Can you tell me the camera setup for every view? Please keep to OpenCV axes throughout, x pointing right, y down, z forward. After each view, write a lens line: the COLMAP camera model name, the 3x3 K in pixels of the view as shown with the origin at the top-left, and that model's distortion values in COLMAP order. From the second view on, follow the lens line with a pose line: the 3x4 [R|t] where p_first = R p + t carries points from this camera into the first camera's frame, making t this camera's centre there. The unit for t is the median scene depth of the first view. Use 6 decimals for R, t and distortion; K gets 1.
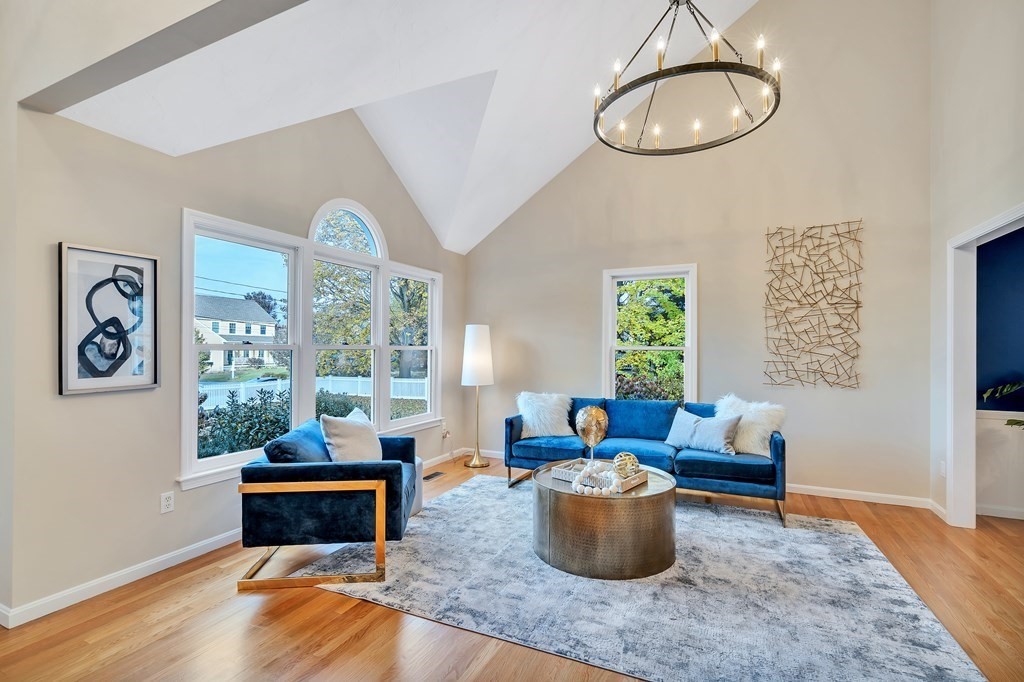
lens RADIAL K [[470.7, 0, 511.3], [0, 470.7, 345.8], [0, 0, 1]] dist [-0.002752, 0.001031]
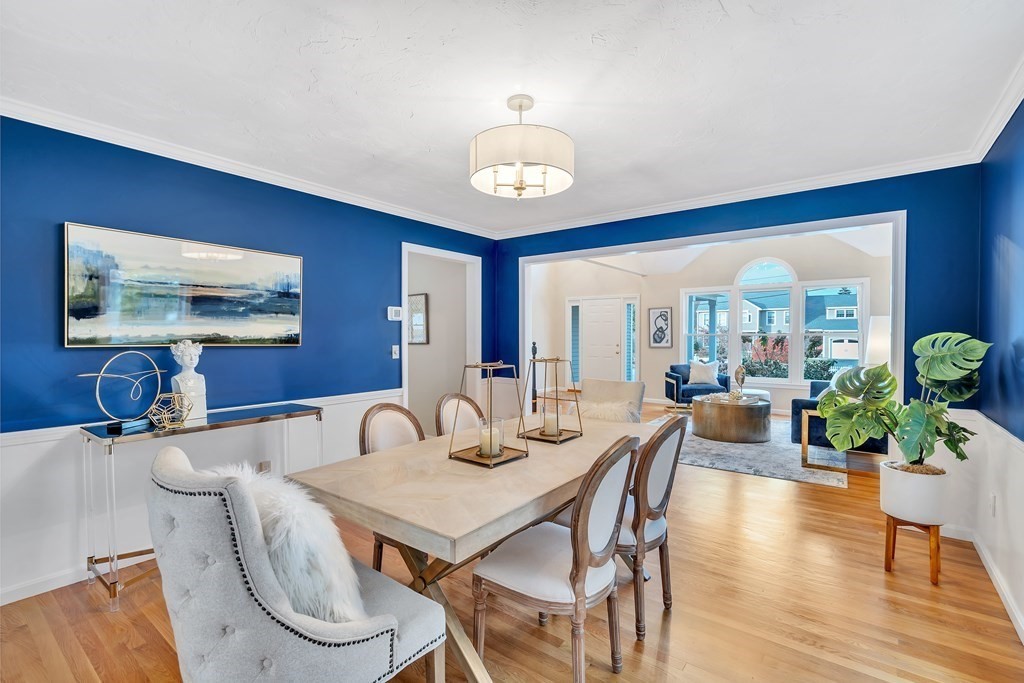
lens RADIAL K [[470.7, 0, 510.4], [0, 470.7, 341.8], [0, 0, 1]] dist [-0.002752, 0.001031]
pose [[-0.212634, 0.009054, -0.977090, 2.813311], [0.007639, 0.999942, 0.007603, 0.018041], [0.977102, -0.005847, -0.212690, 0.646395]]
